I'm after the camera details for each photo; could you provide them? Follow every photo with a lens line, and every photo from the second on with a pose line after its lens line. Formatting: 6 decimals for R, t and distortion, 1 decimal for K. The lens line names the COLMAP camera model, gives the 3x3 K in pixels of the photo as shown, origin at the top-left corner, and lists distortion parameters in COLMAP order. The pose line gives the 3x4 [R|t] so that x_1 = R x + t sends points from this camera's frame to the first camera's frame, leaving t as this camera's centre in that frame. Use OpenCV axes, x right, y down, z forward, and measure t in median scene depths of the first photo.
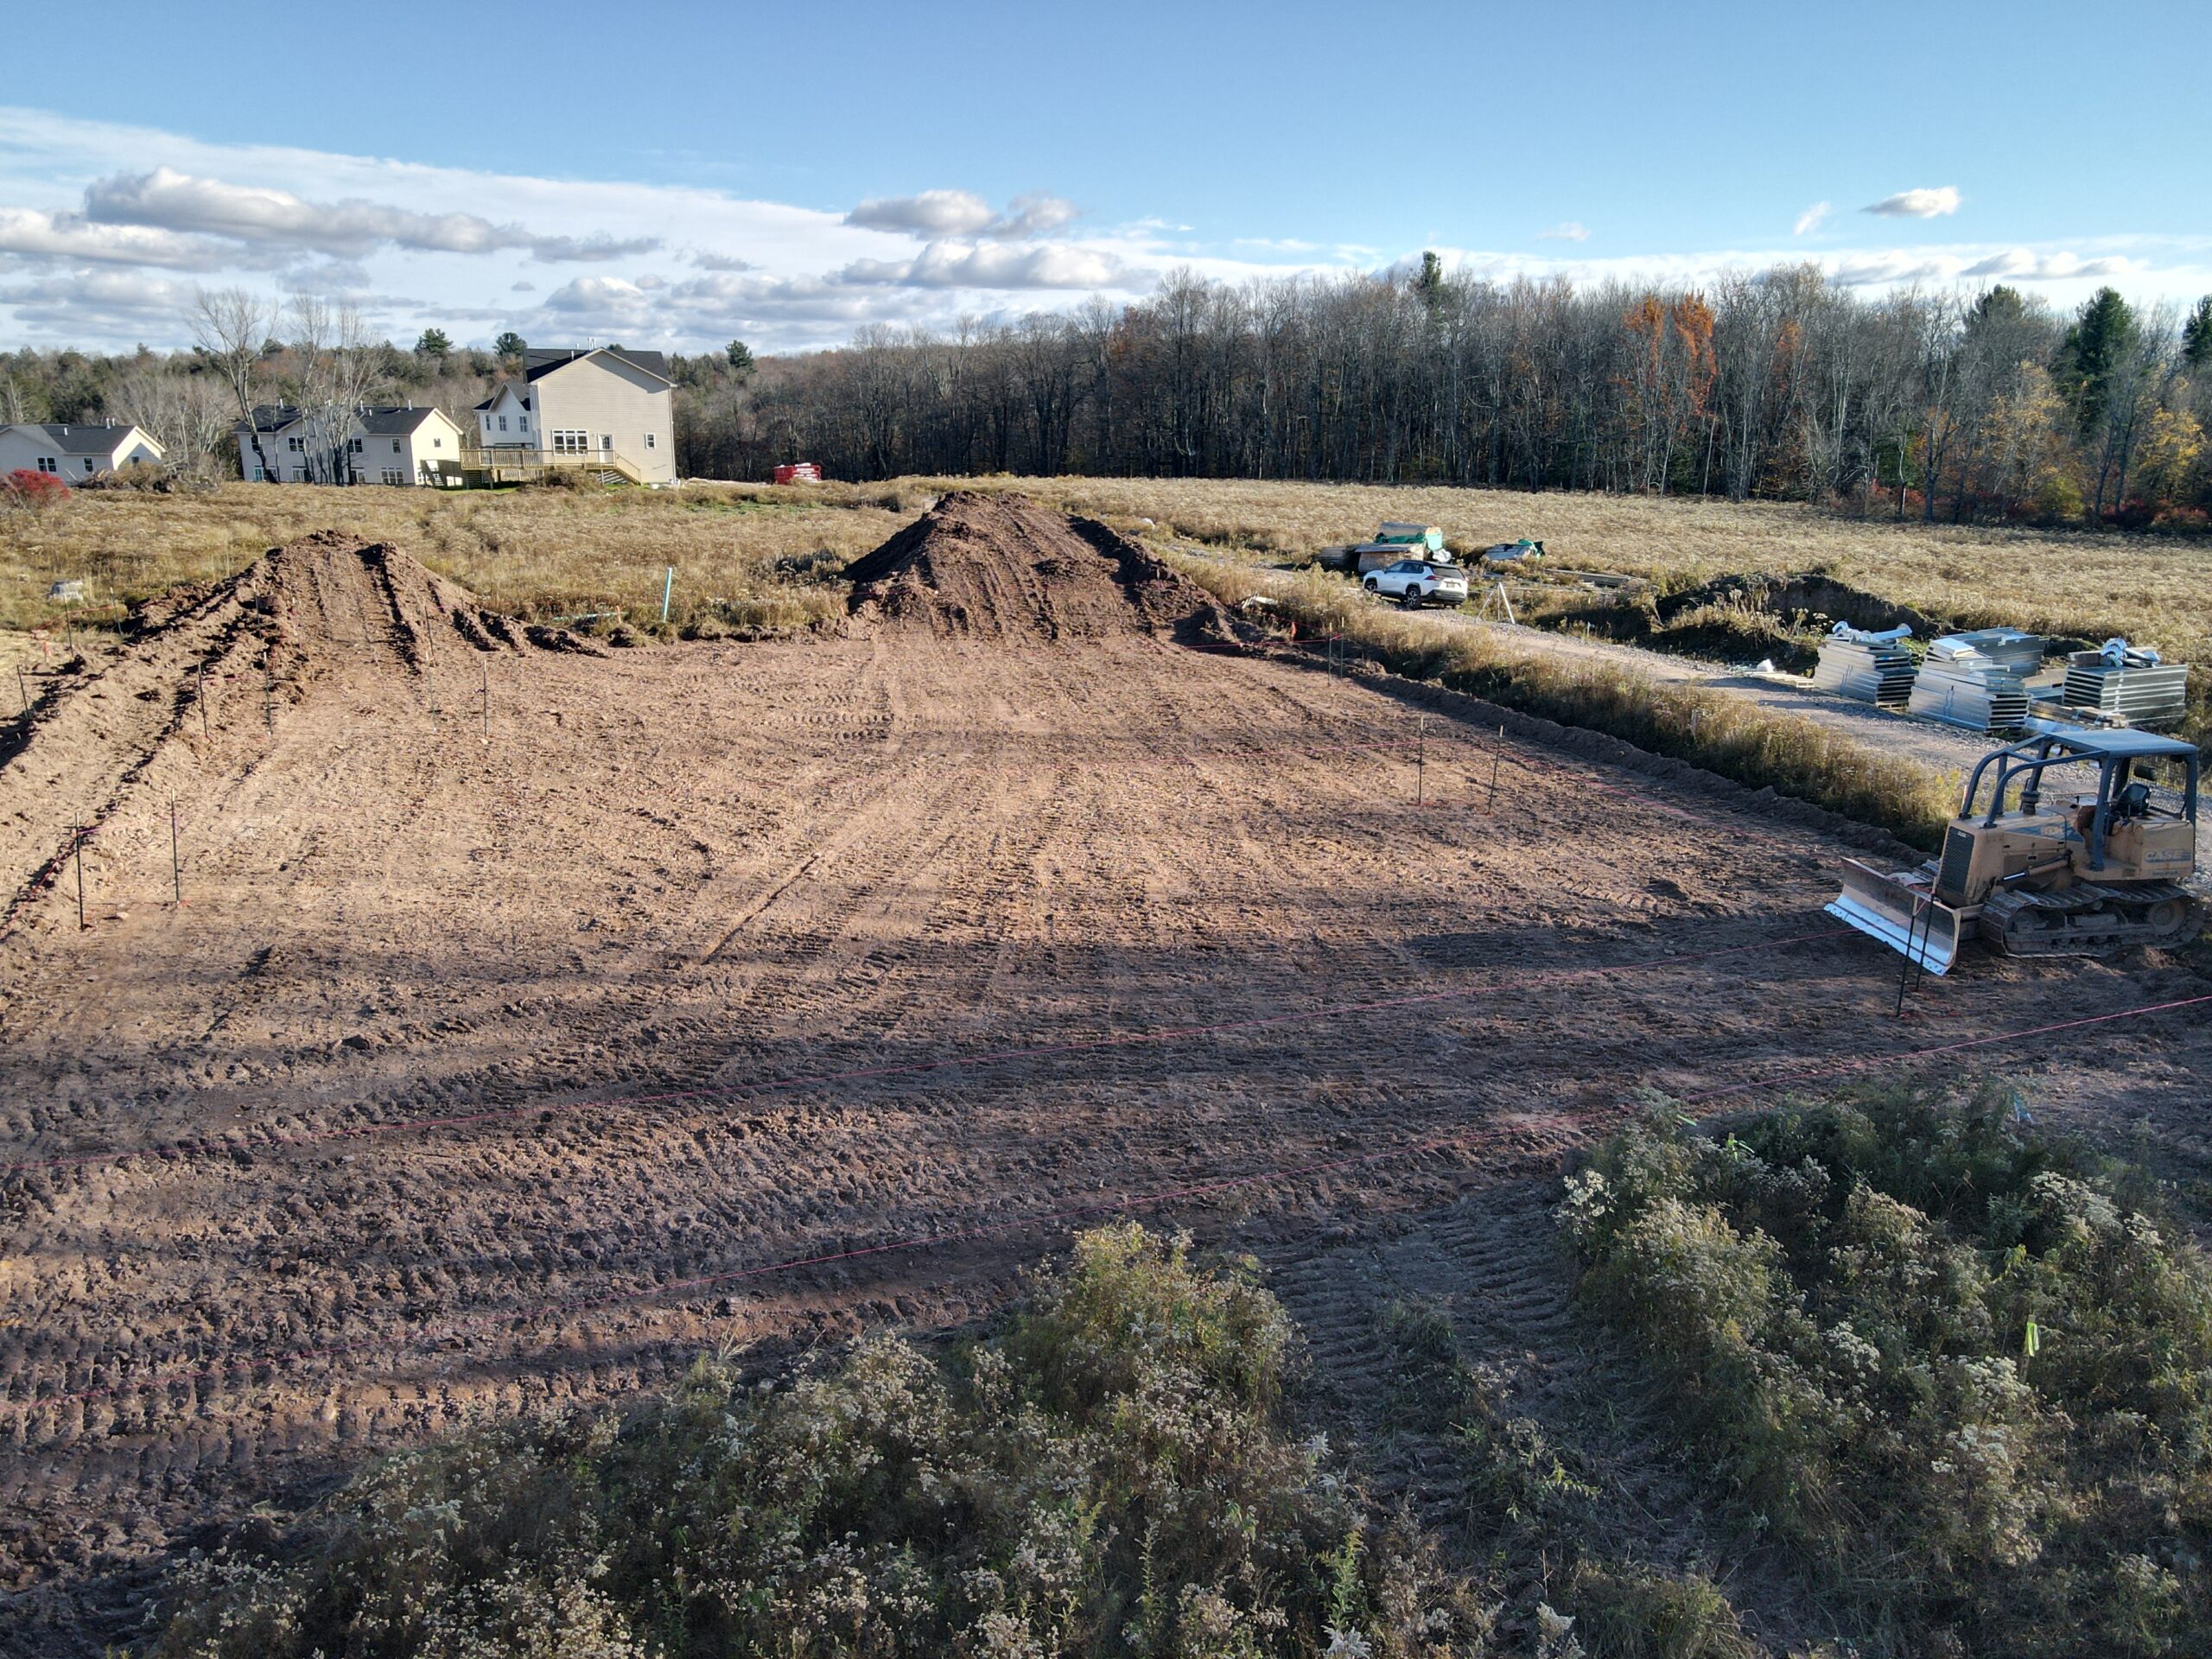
lens RADIAL K [[1641.7, 0, 1106.0], [0, 1641.7, 827.3], [0, 0, 1]] dist [0.008328, -0.001957]
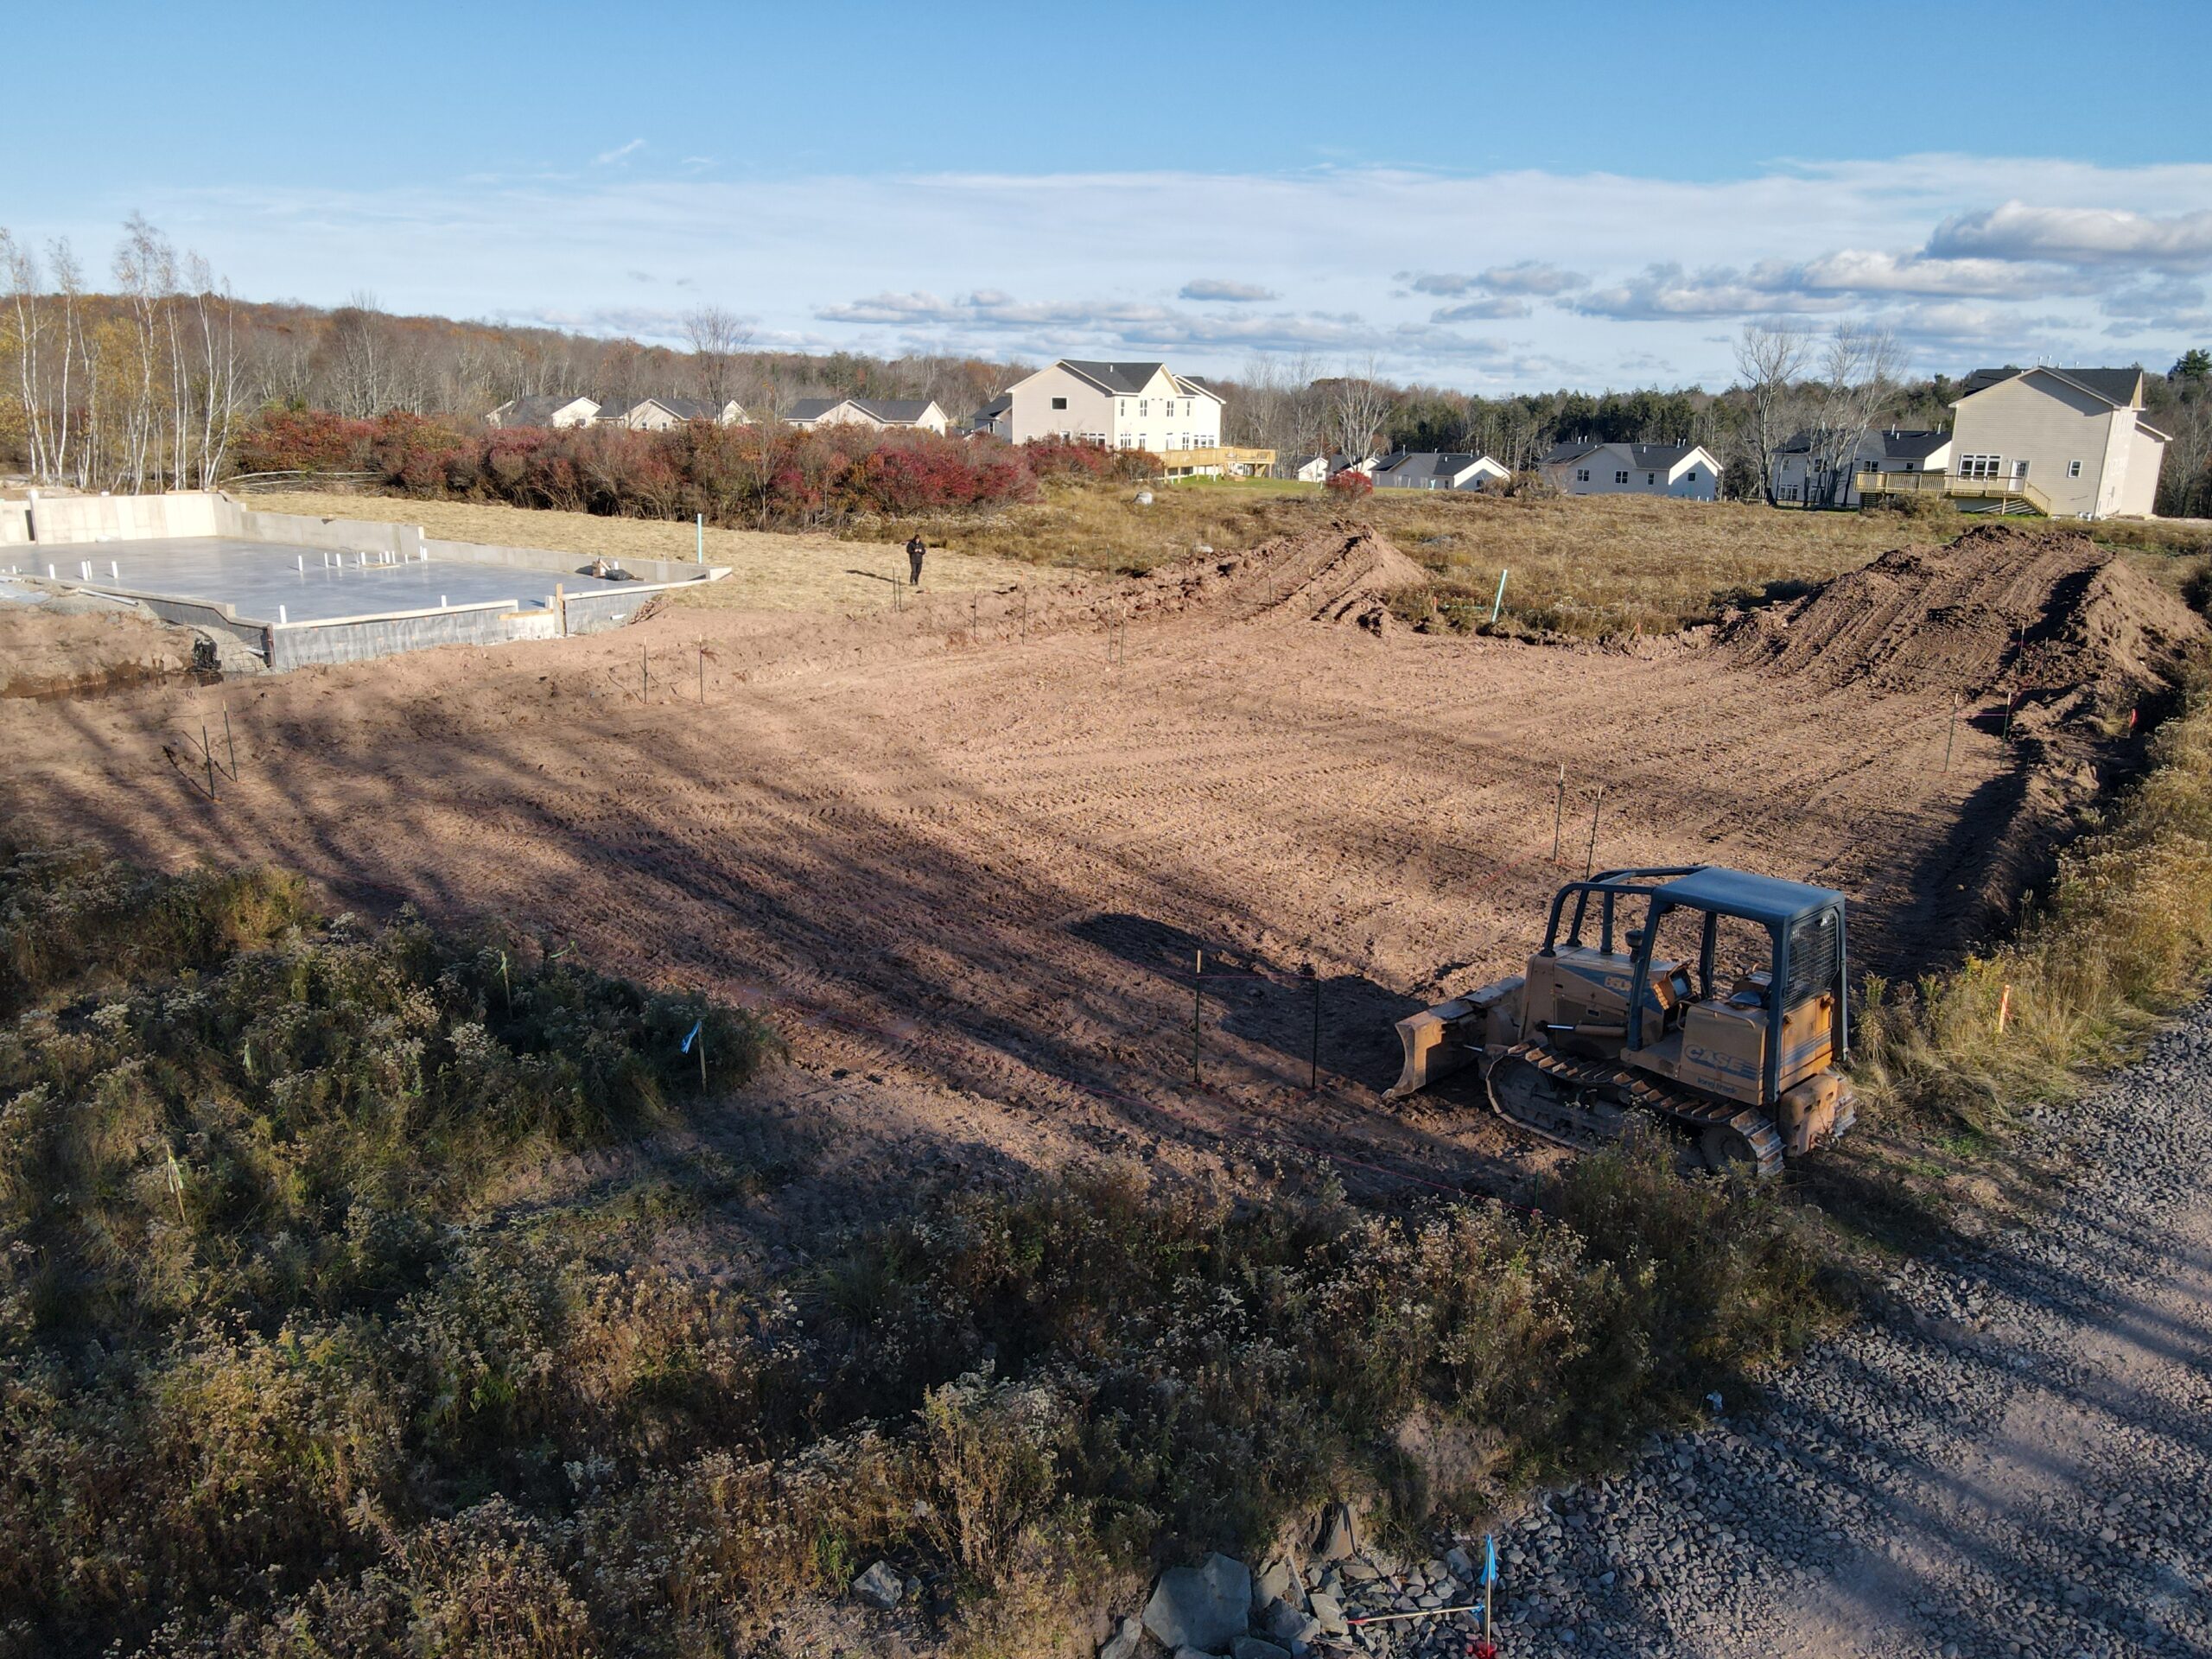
lens RADIAL K [[1641.7, 0, 1106.6], [0, 1641.7, 831.8], [0, 0, 1]] dist [0.008328, -0.001957]
pose [[0.550193, 0.207895, -0.808745, 0.149079], [-0.218588, 0.970598, 0.100794, -0.012483], [0.805920, 0.121326, 0.579459, 0.053824]]
